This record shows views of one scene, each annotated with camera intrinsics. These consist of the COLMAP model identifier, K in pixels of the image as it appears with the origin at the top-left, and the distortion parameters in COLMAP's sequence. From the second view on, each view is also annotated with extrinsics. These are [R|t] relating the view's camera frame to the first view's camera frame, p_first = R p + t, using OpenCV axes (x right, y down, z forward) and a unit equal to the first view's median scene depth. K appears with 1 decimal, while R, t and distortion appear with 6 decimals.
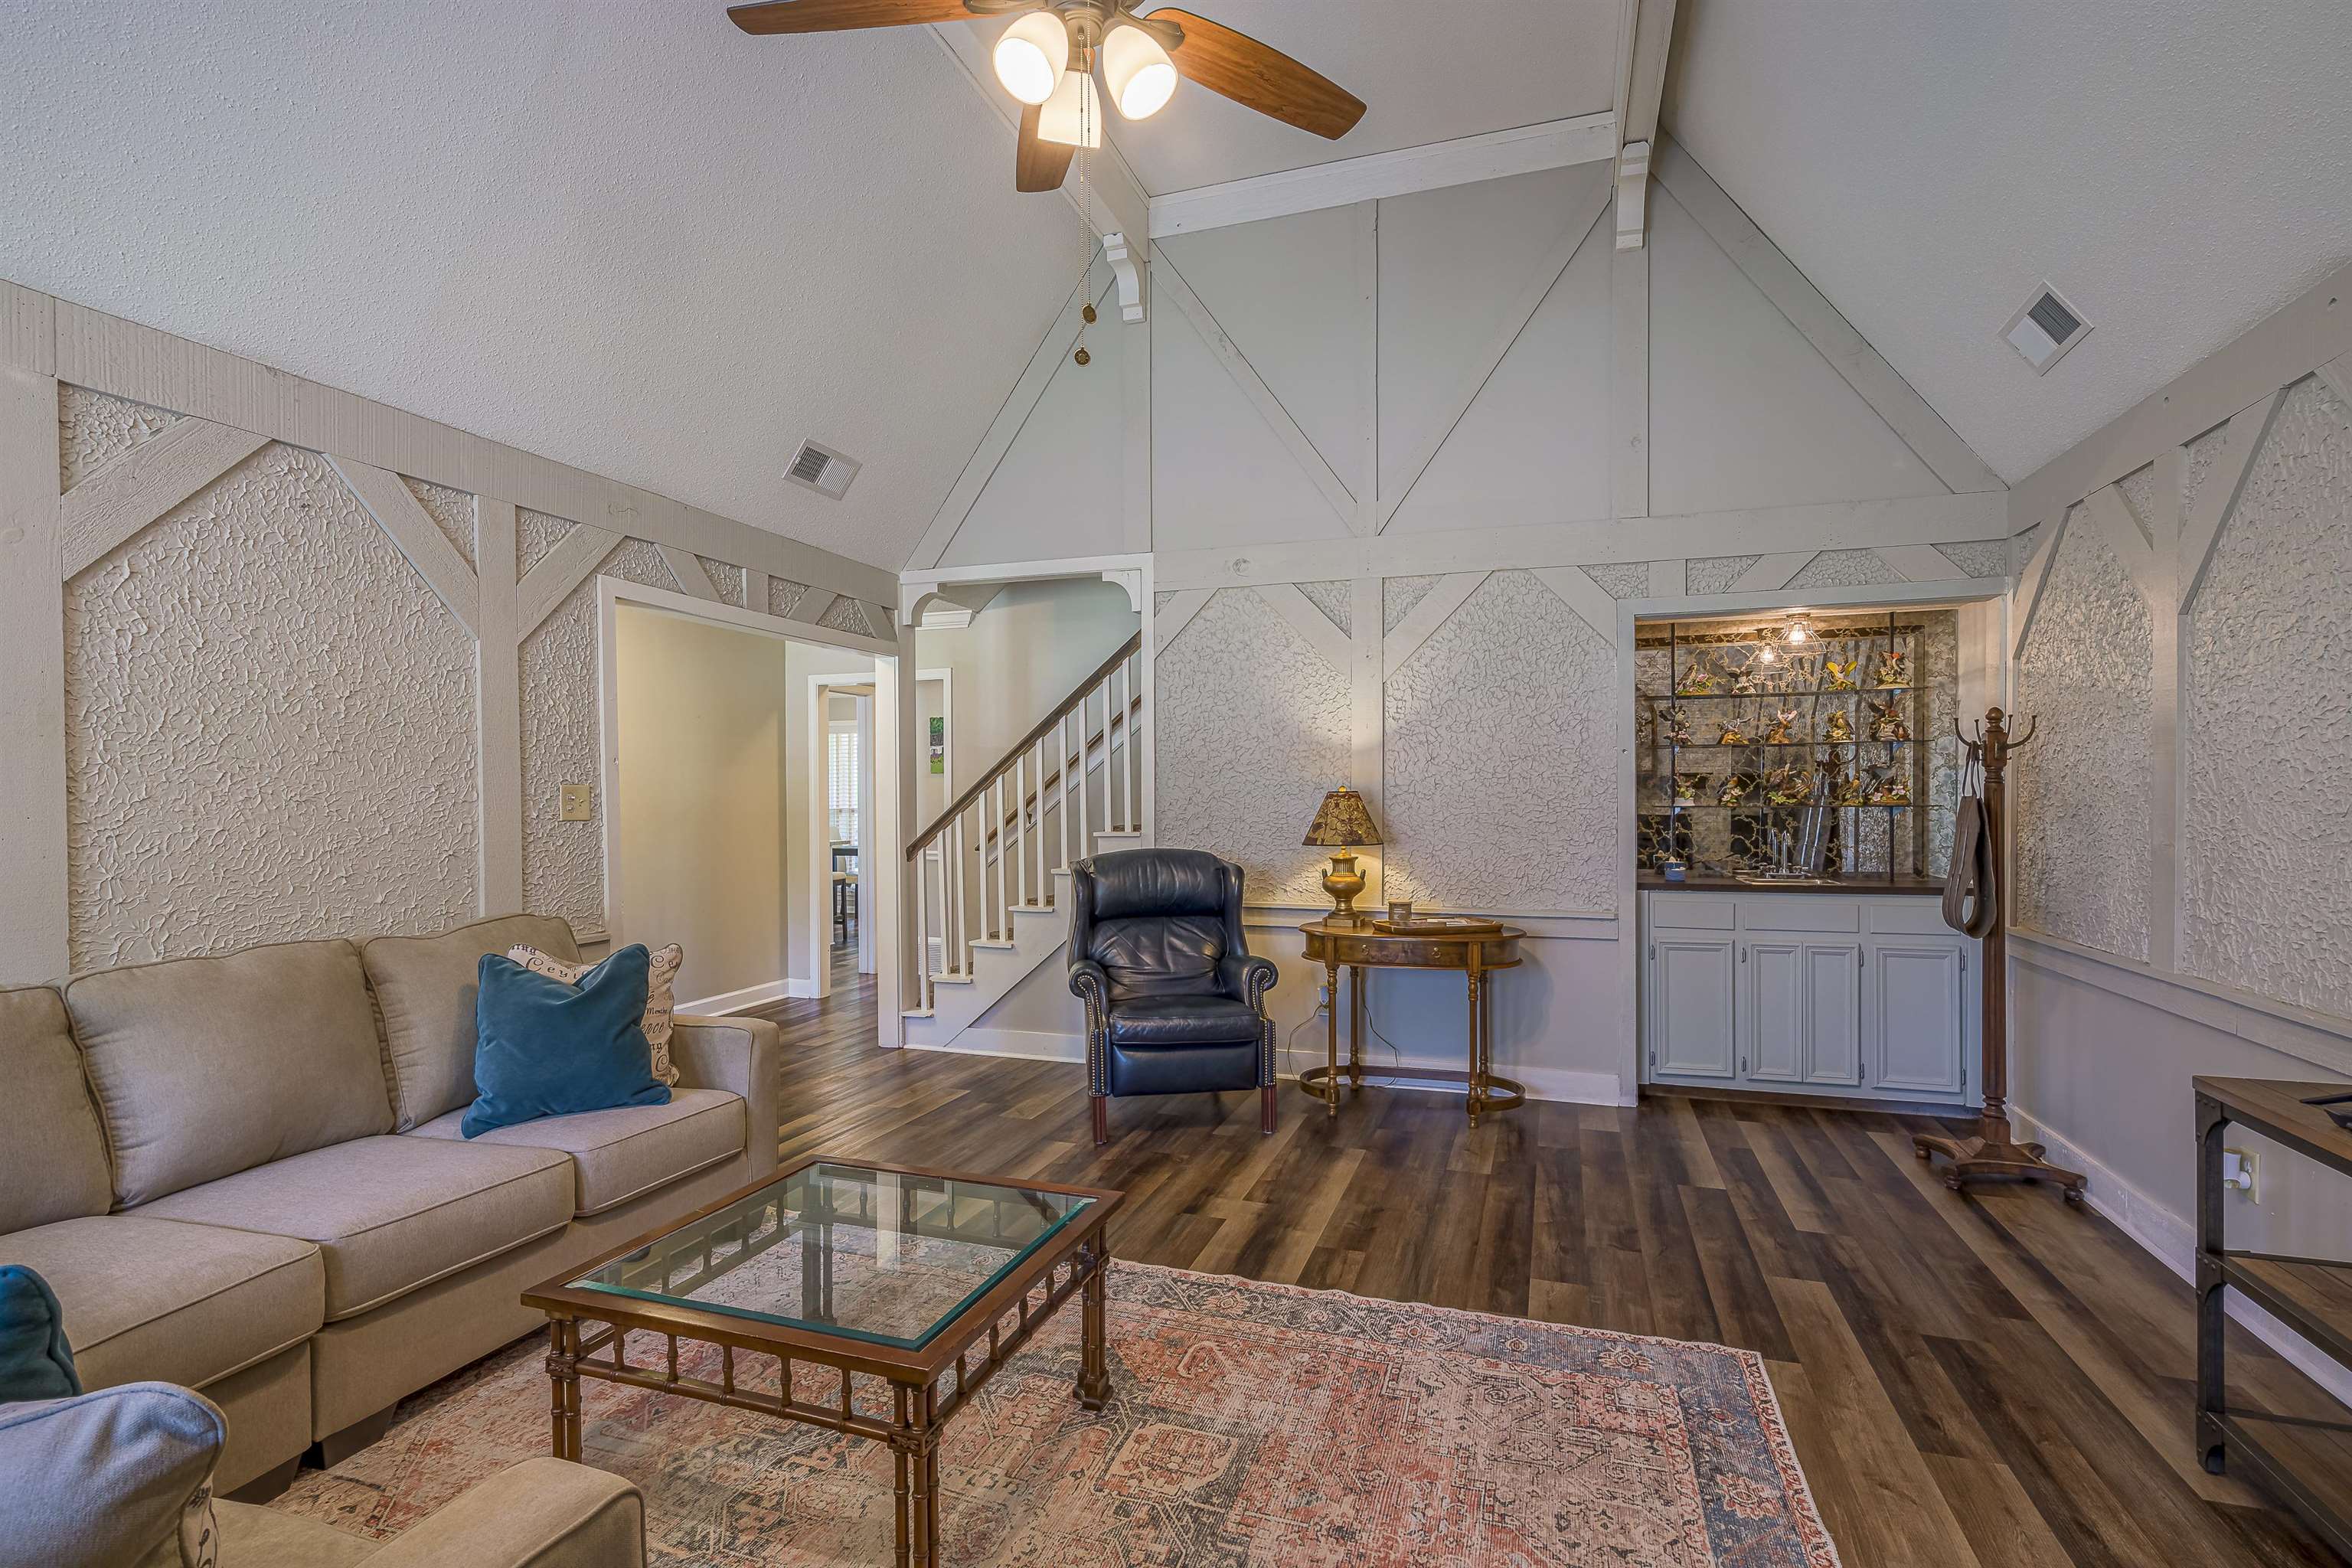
lens RADIAL K [[1137.0, 0, 1161.0], [0, 1137.0, 792.0], [0, 0, 1]] dist [-0.003822, 0.001777]
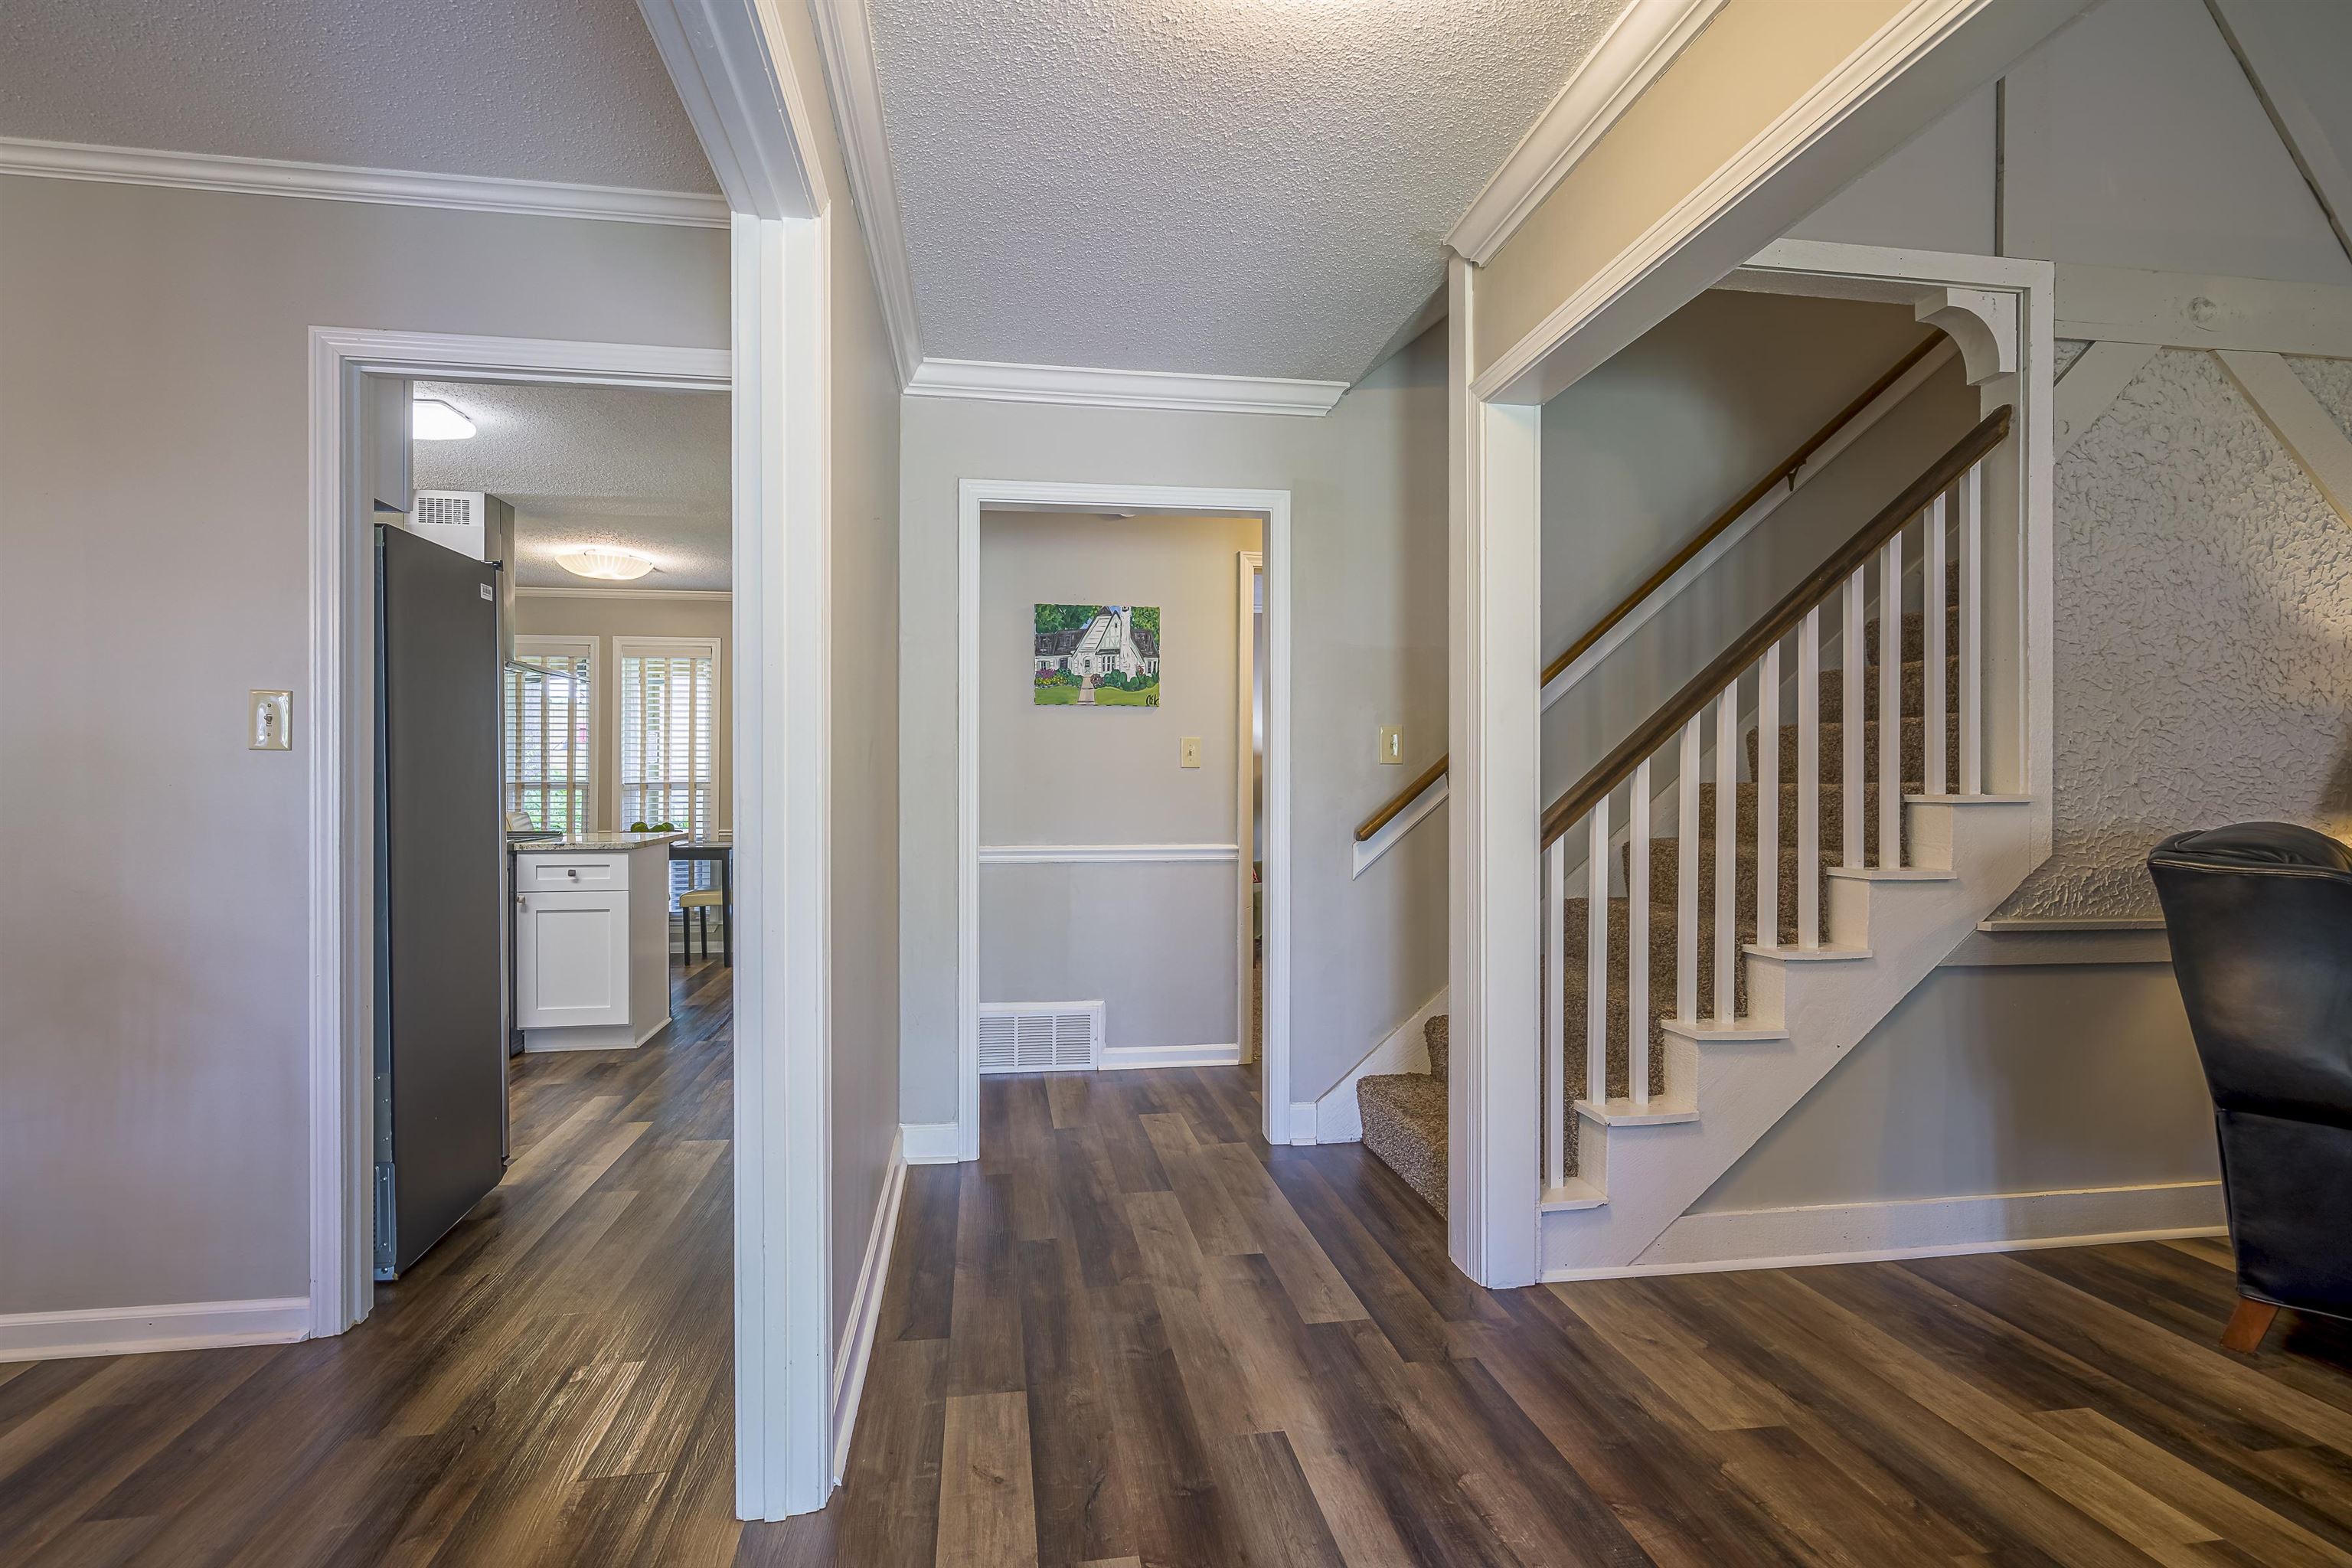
lens RADIAL K [[1137.0, 0, 1172.1], [0, 1137.0, 779.0], [0, 0, 1]] dist [-0.003822, 0.001777]
pose [[0.879518, -0.004177, 0.475846, -0.064628], [0.001118, 0.999977, 0.006712, 0.002488], [-0.475863, -0.005371, 0.879503, 0.077015]]
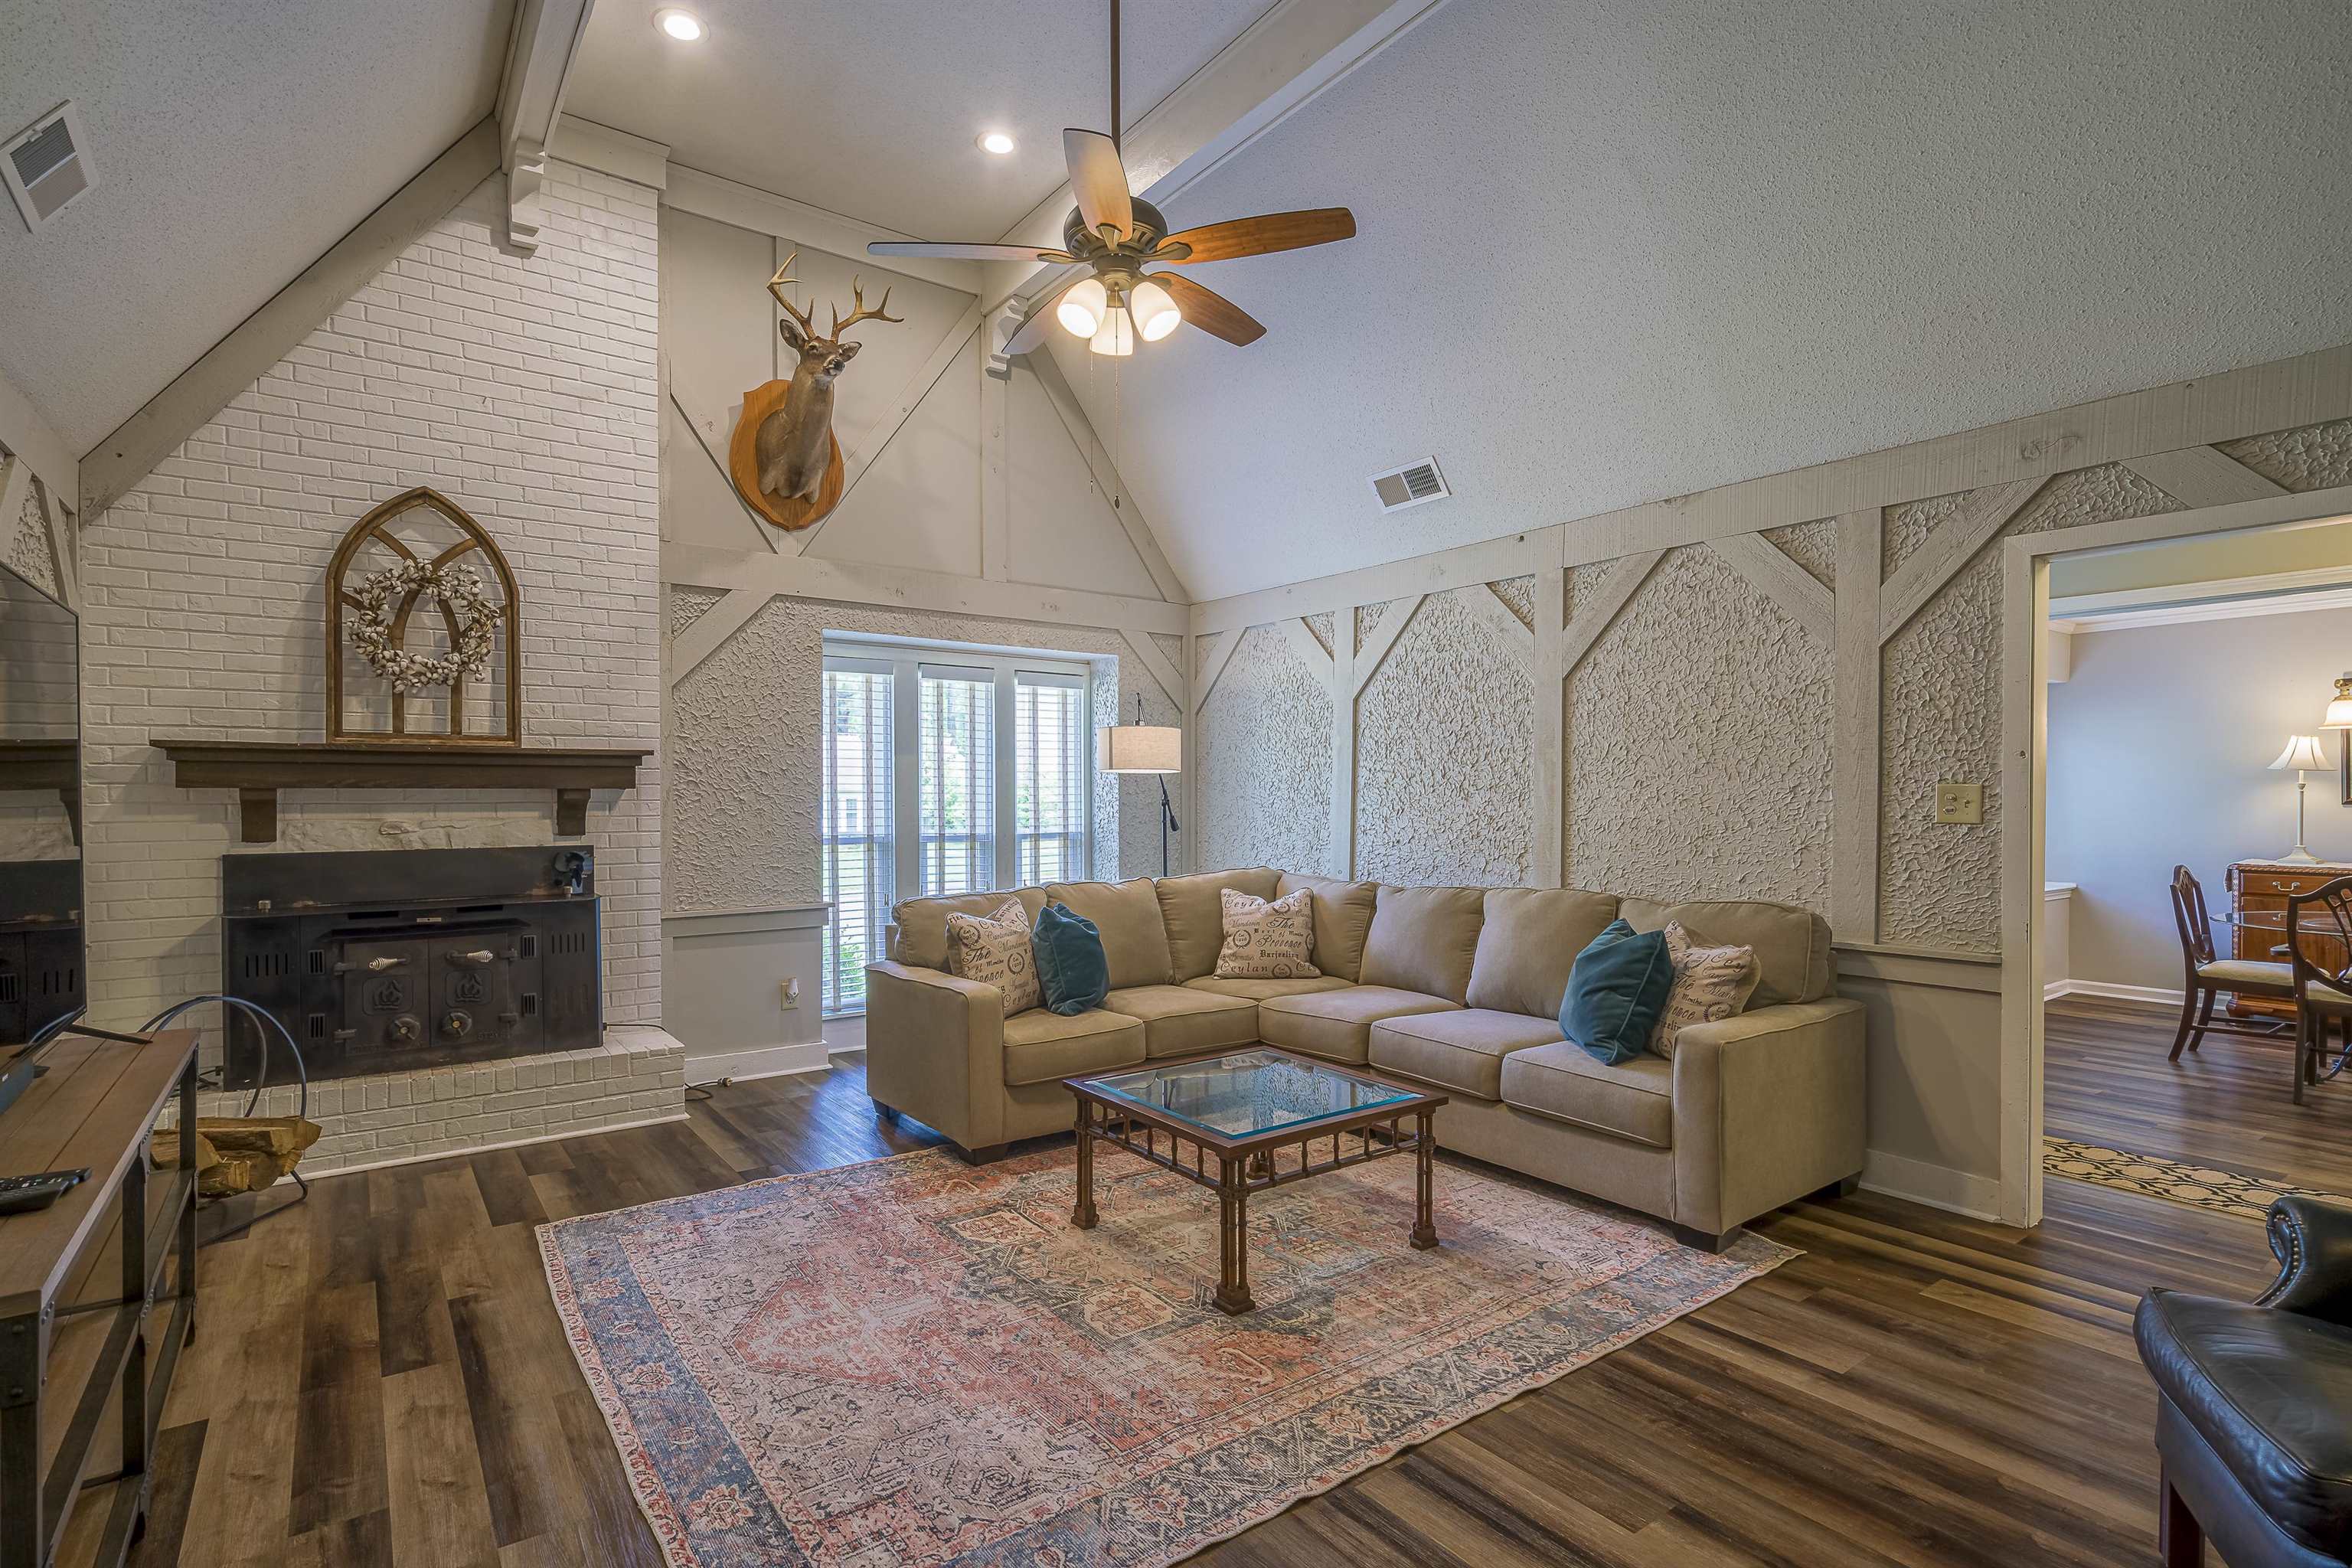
lens RADIAL K [[1137.0, 0, 1170.1], [0, 1137.0, 800.4], [0, 0, 1]] dist [-0.003822, 0.001777]
pose [[-0.570669, 0.004687, -0.821167, 1.011240], [0.005070, 0.999985, 0.002184, 0.002210], [0.821164, -0.002917, -0.570685, 1.732816]]
